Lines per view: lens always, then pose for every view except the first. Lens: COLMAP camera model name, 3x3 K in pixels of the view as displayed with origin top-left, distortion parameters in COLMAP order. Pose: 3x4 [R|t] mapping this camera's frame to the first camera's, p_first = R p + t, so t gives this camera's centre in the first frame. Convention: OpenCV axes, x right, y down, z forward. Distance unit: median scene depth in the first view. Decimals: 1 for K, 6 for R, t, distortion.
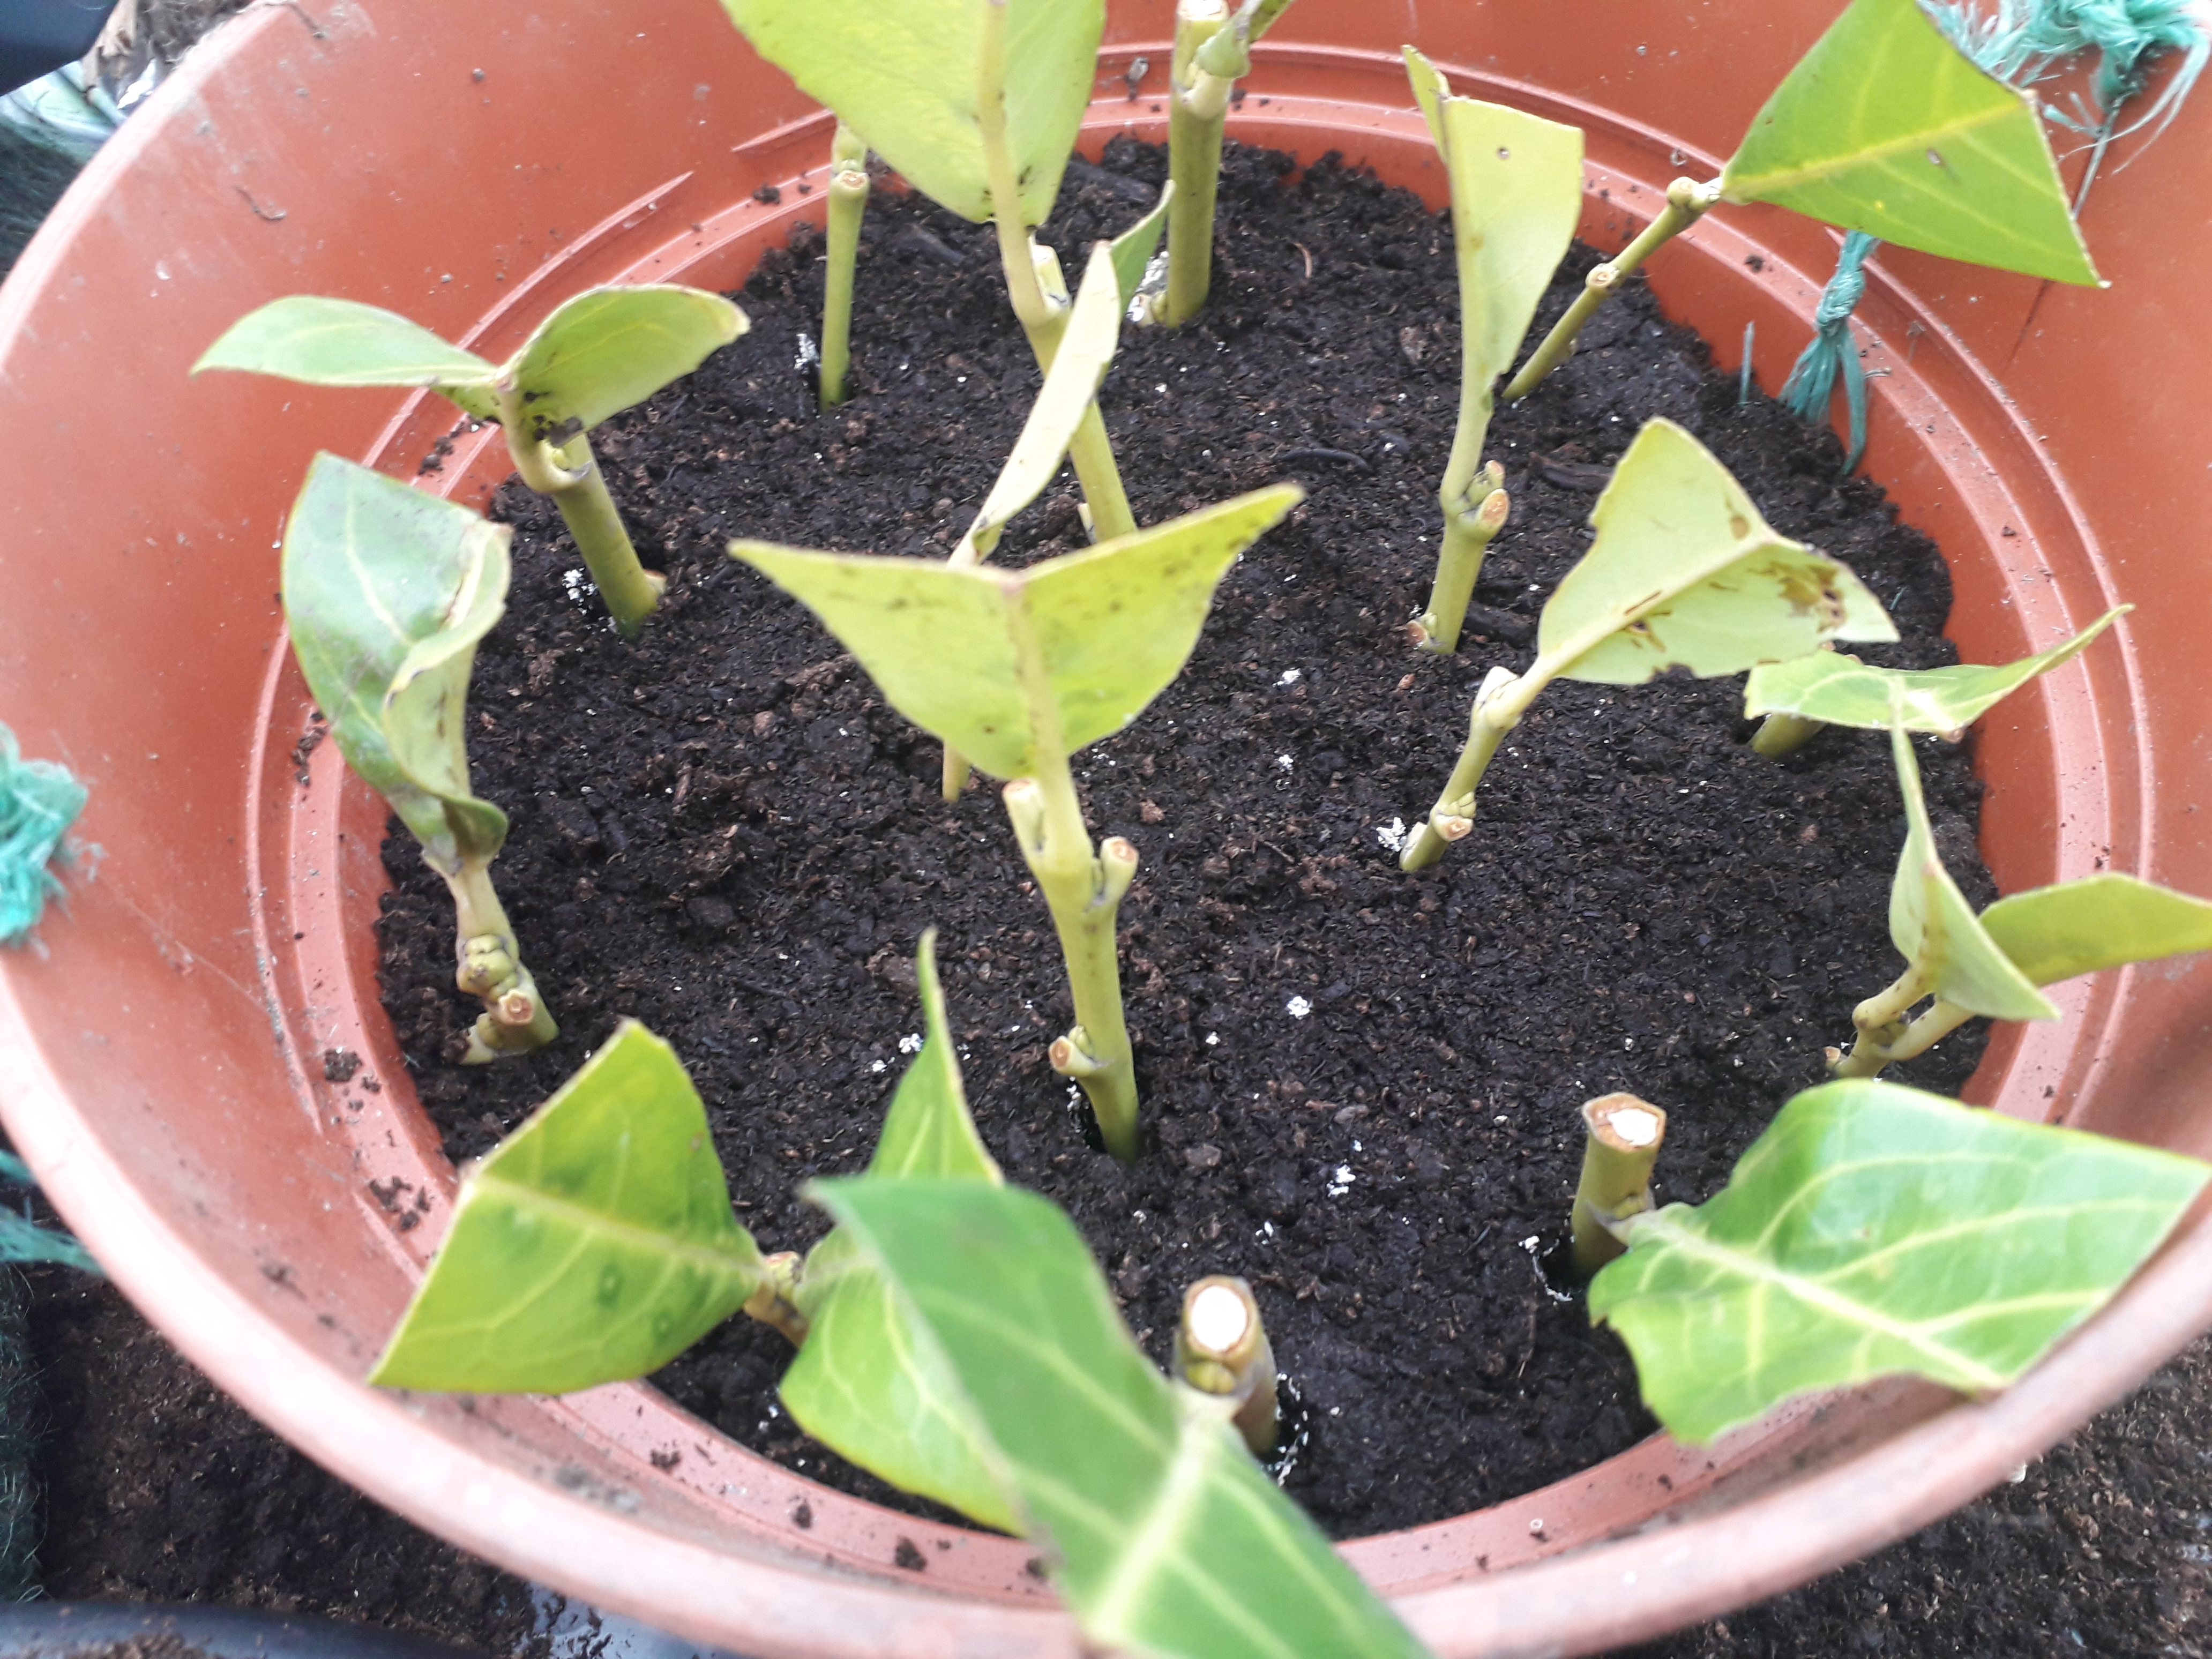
lens RADIAL K [[1753.4, 0, 1104.6], [0, 1753.4, 833.2], [0, 0, 1]] dist [0.093548, -0.189056]
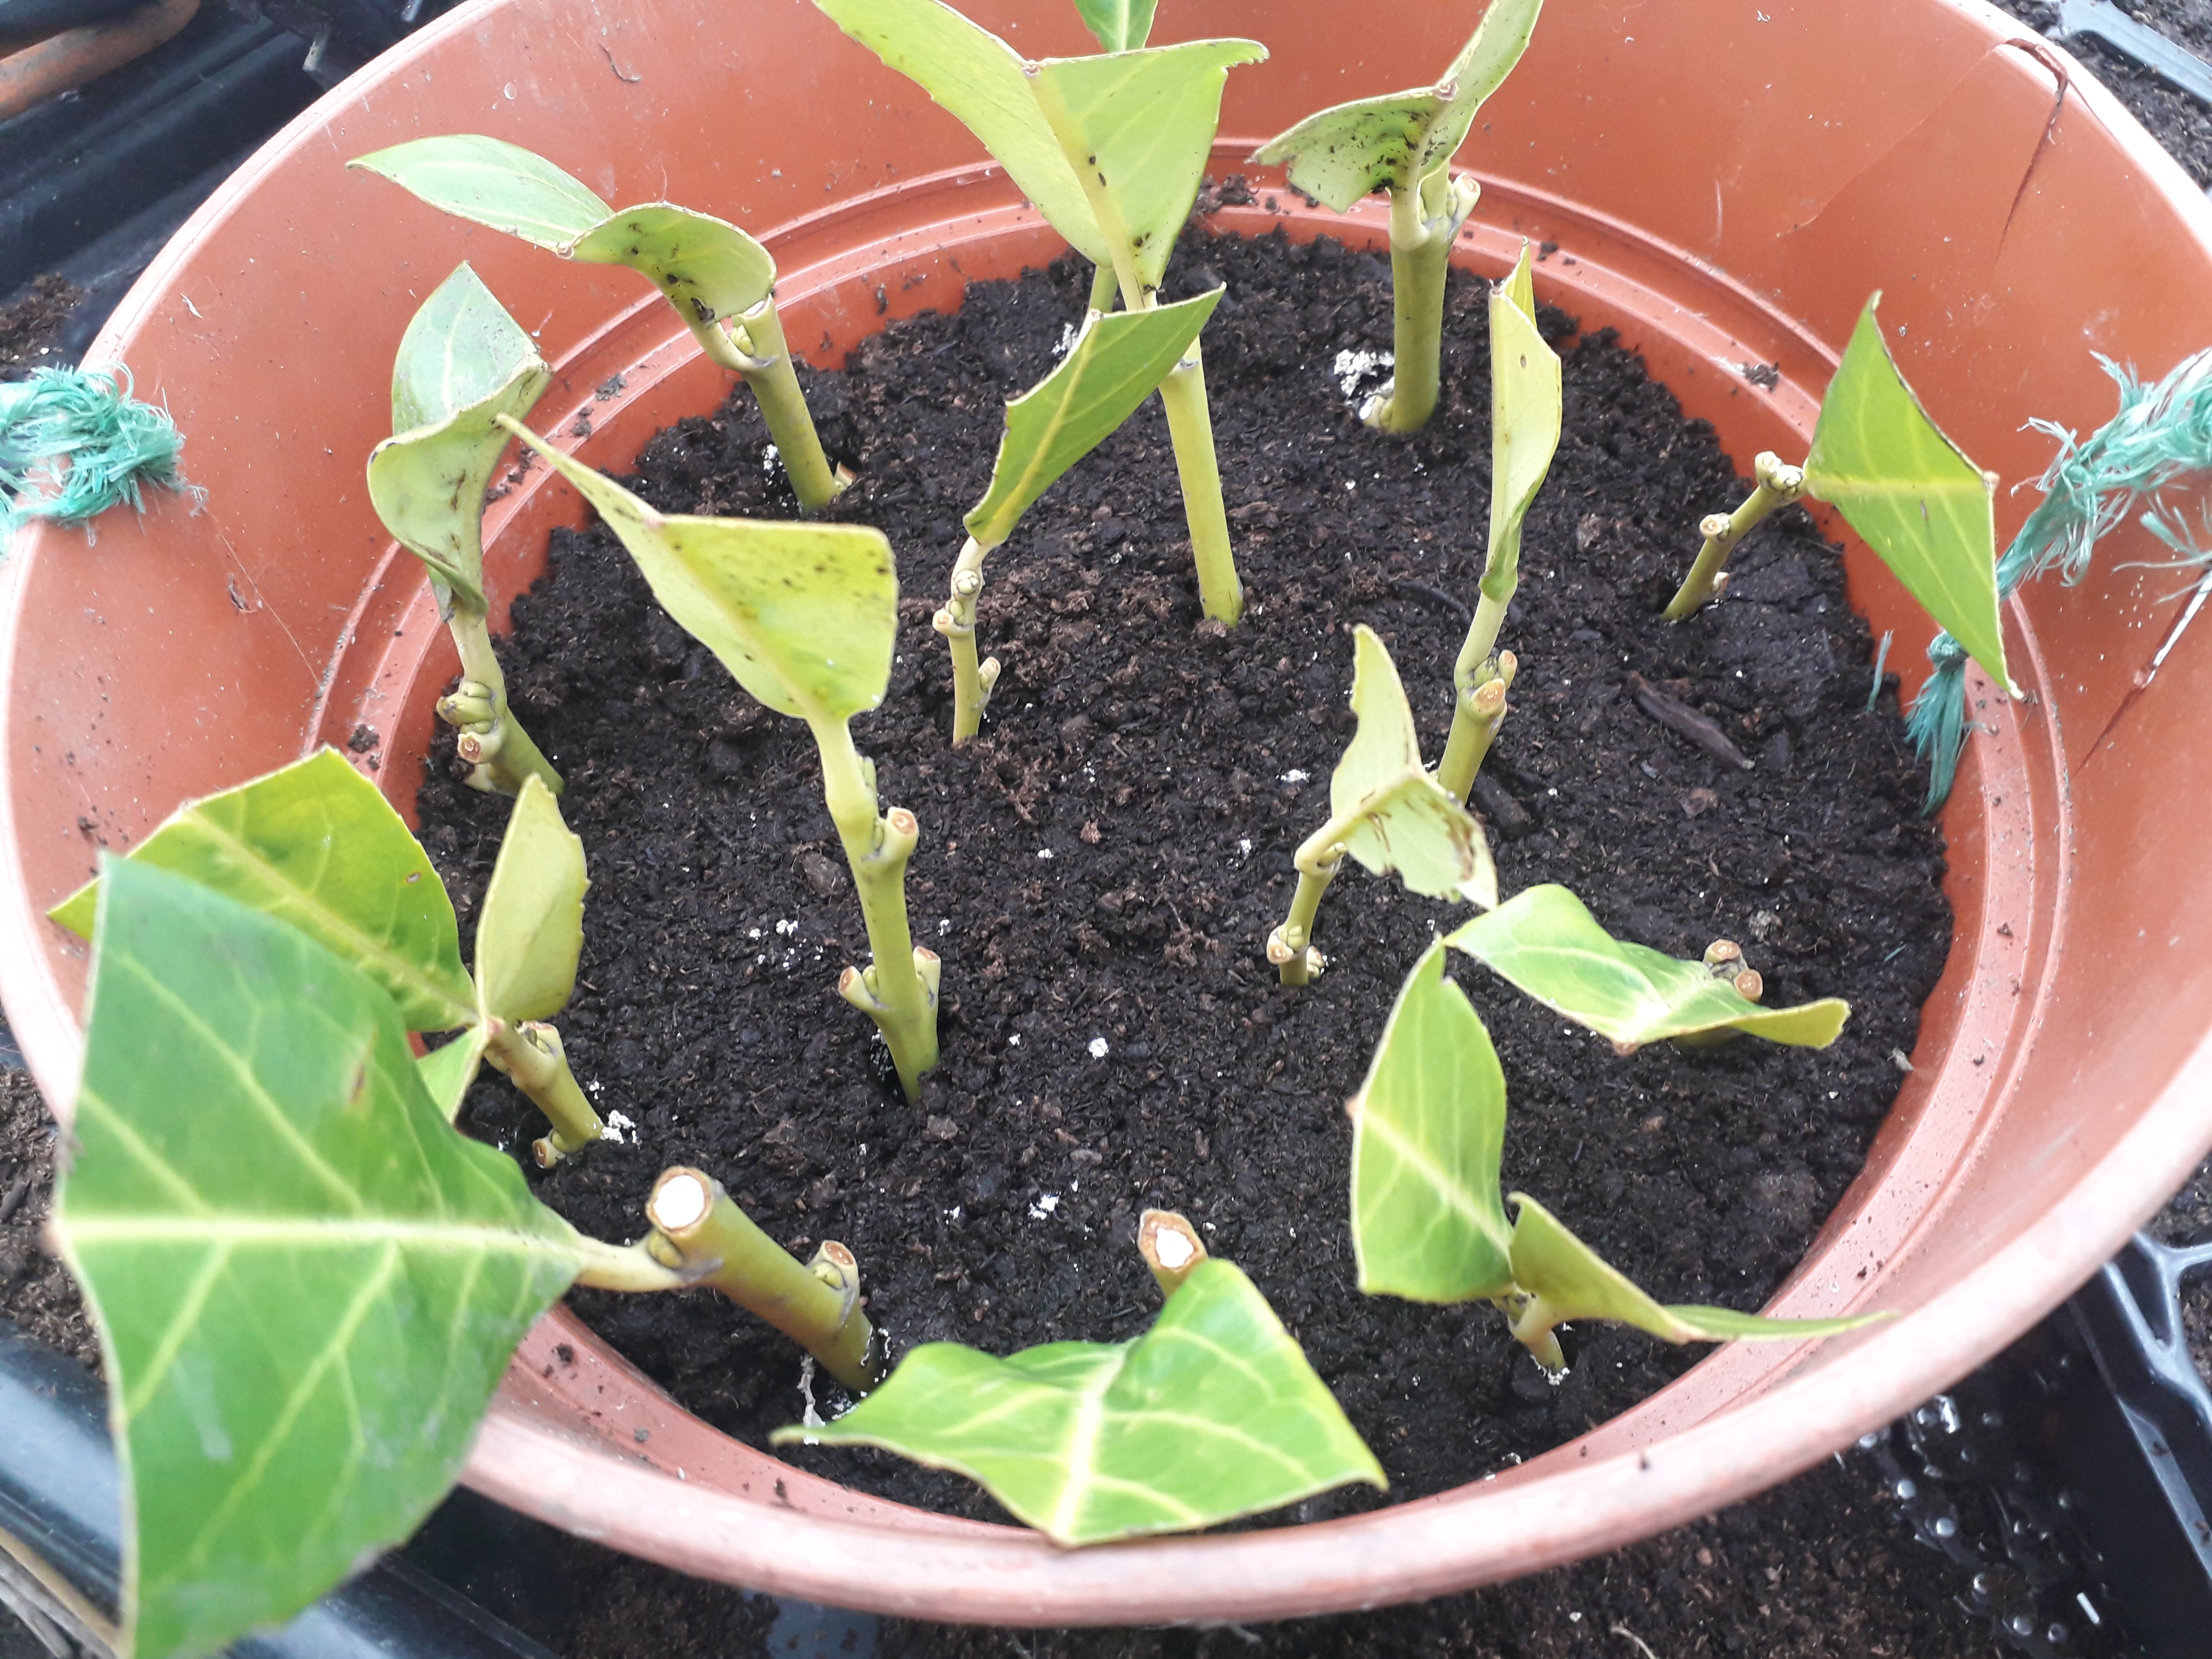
lens RADIAL K [[1740.7, 0, 1109.4], [0, 1740.7, 821.7], [0, 0, 1]] dist [0.107909, -0.219134]
pose [[0.873162, 0.403153, -0.273963, 0.349354], [-0.407176, 0.912255, 0.044703, -0.075862], [0.267946, 0.072518, 0.960701, -0.023822]]
